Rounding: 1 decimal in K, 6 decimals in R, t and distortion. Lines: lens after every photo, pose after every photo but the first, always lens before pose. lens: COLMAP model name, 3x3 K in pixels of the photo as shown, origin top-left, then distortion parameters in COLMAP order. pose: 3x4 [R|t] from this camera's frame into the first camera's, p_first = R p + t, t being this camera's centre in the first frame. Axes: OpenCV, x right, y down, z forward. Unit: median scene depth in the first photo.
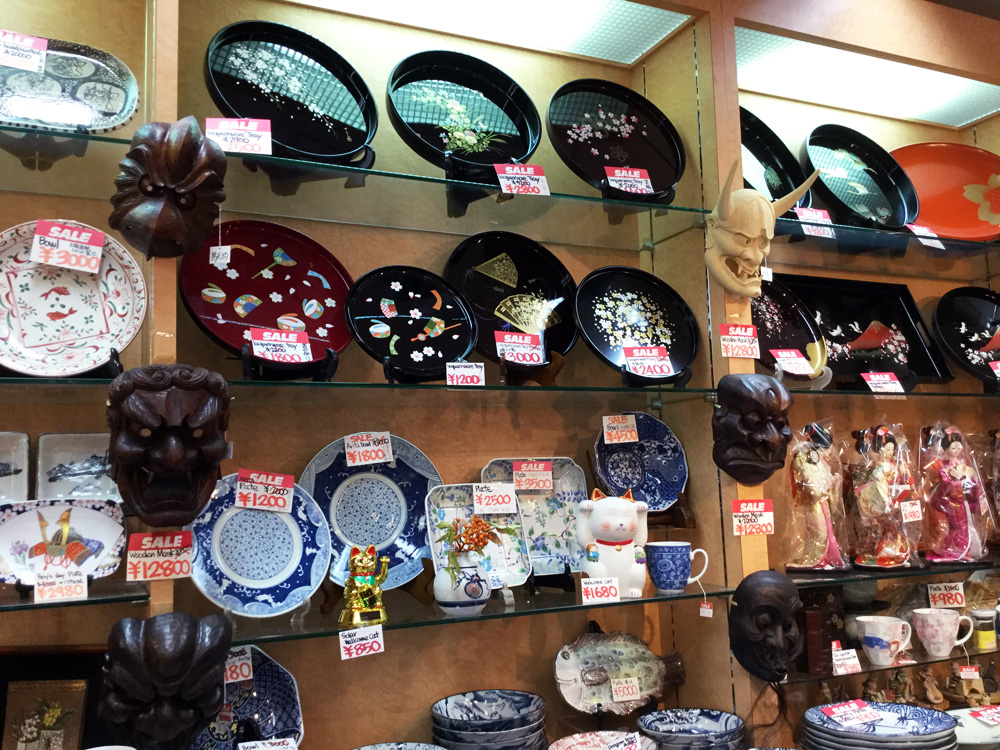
lens RADIAL K [[901.6, 0, 500.0], [0, 901.6, 375.0], [0, 0, 1]] dist [0.110273, -0.227333]
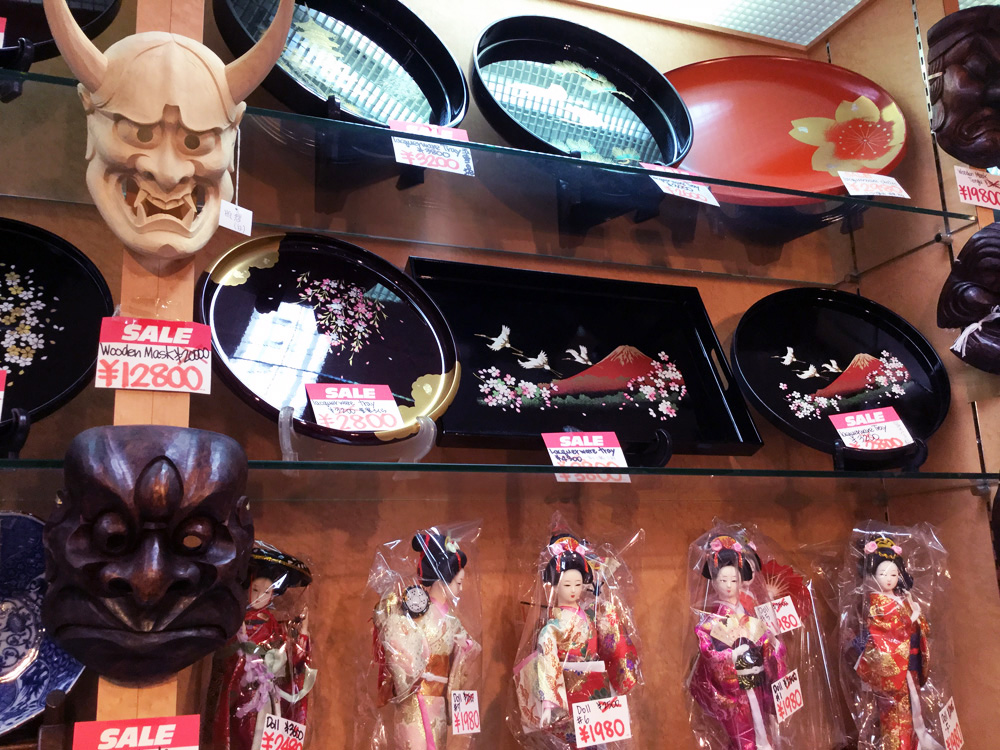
lens RADIAL K [[901.6, 0, 500.0], [0, 901.6, 375.0], [0, 0, 1]] dist [0.110273, -0.227333]
pose [[0.998105, -0.015900, -0.059439, 0.381996], [0.009516, 0.994301, -0.106187, 0.018895], [0.060789, 0.105421, 0.992568, 0.455810]]
